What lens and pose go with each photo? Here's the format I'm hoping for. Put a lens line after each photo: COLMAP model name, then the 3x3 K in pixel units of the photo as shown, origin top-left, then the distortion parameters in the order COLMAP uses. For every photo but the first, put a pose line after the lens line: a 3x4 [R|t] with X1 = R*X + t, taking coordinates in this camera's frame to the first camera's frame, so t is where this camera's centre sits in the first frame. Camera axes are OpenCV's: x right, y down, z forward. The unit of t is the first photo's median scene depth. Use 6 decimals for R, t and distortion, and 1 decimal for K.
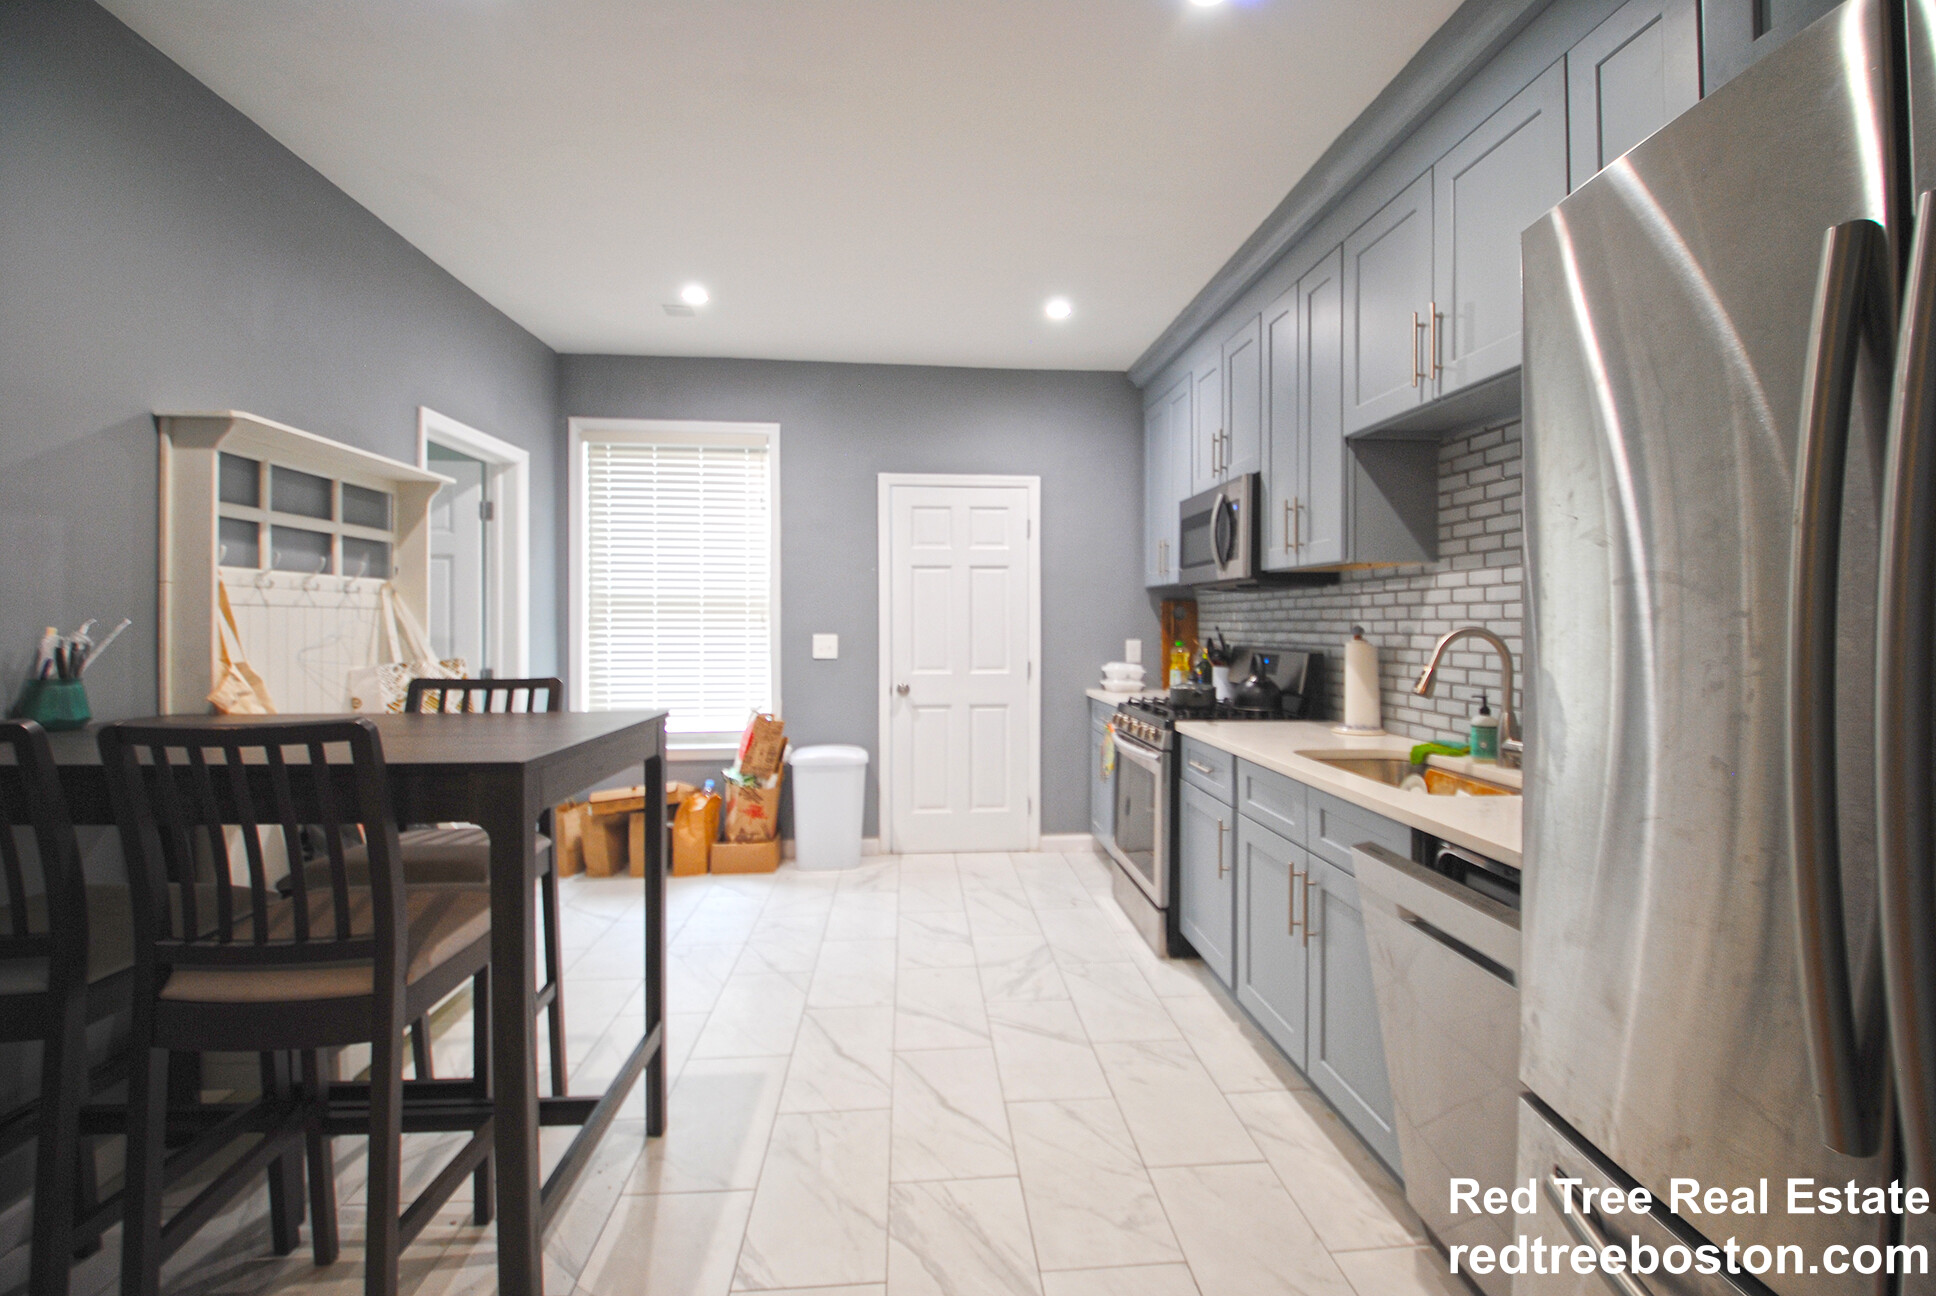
lens RADIAL K [[841.1, 0, 971.5], [0, 841.1, 633.4], [0, 0, 1]] dist [-0.022269, 0.000017]
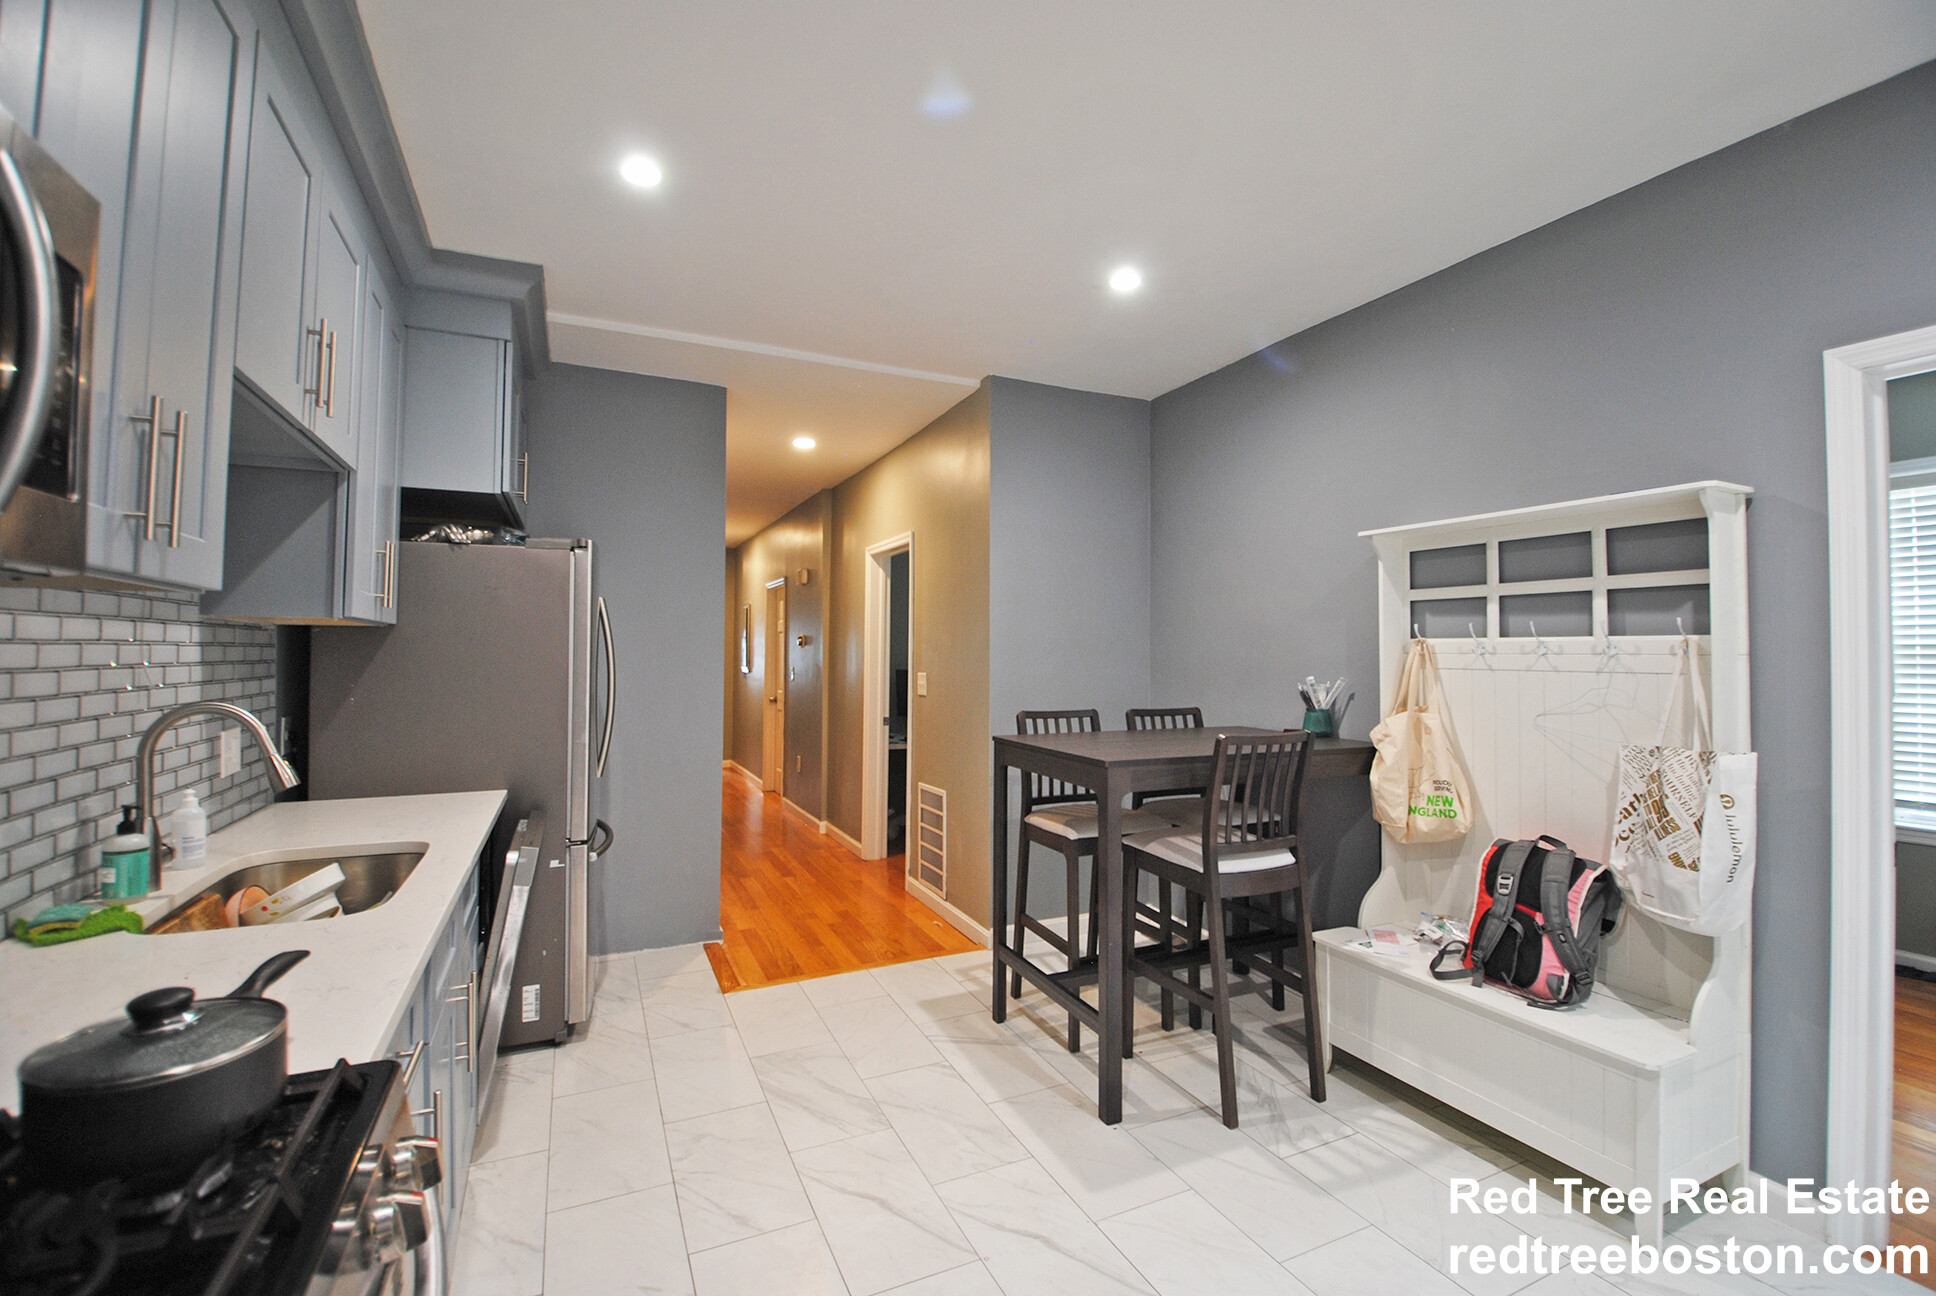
lens RADIAL K [[841.1, 0, 971.5], [0, 841.1, 633.4], [0, 0, 1]] dist [-0.022269, 0.000017]
pose [[-0.934860, -0.012946, -0.354781, 0.192038], [-0.013924, 0.999903, 0.000202, -0.067420], [0.354744, 0.005129, -0.934949, 1.727848]]
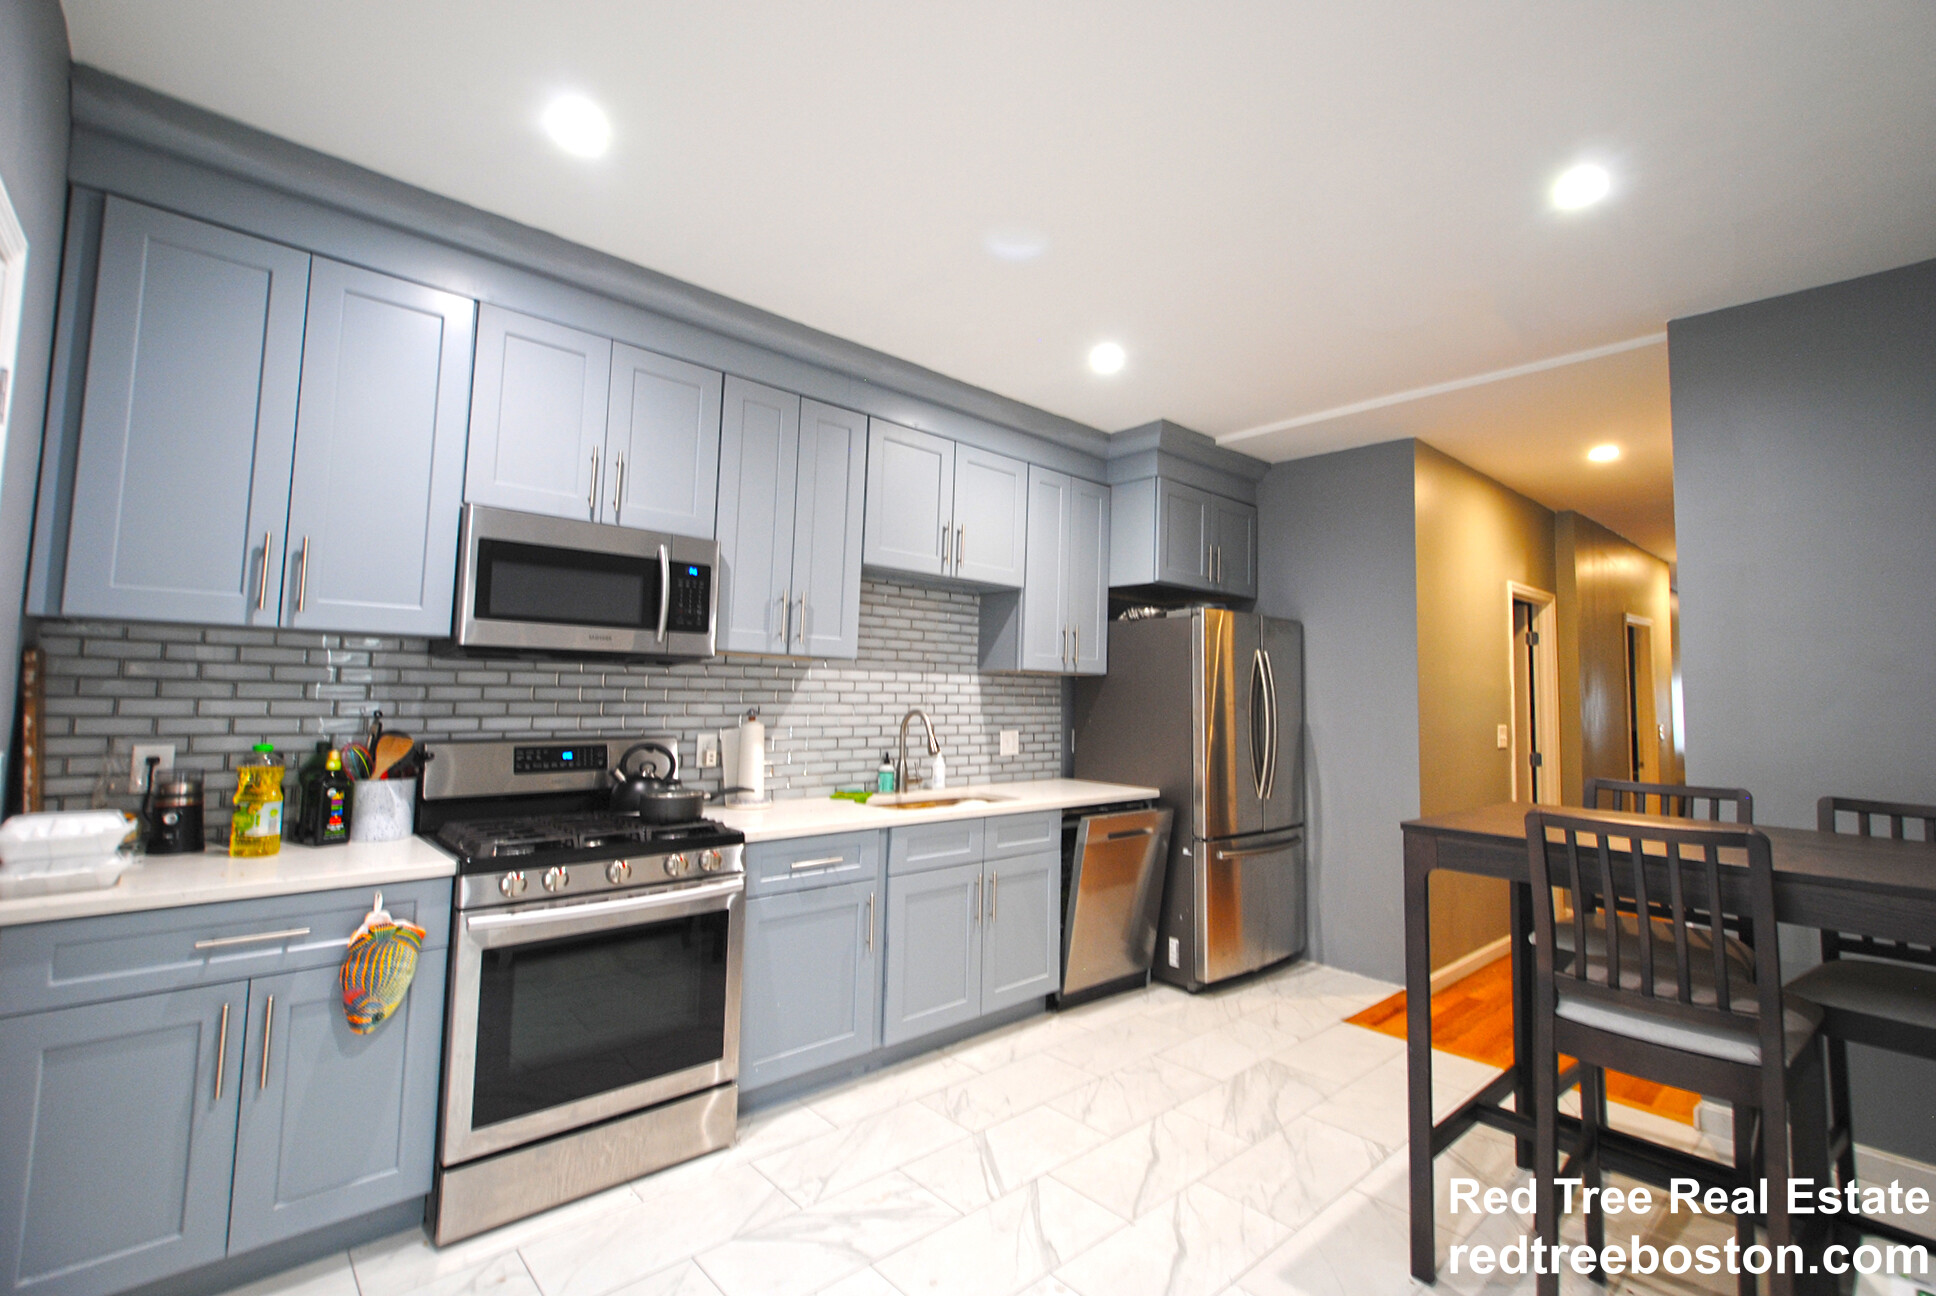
lens RADIAL K [[861.9, 0, 1012.2], [0, 861.9, 641.4], [0, 0, 1]] dist [0.001084, -0.000030]
pose [[-0.623415, 0.029880, 0.781320, -0.742133], [-0.004489, 0.999116, -0.041791, -0.060137], [-0.781878, -0.029561, -0.622730, 1.696567]]
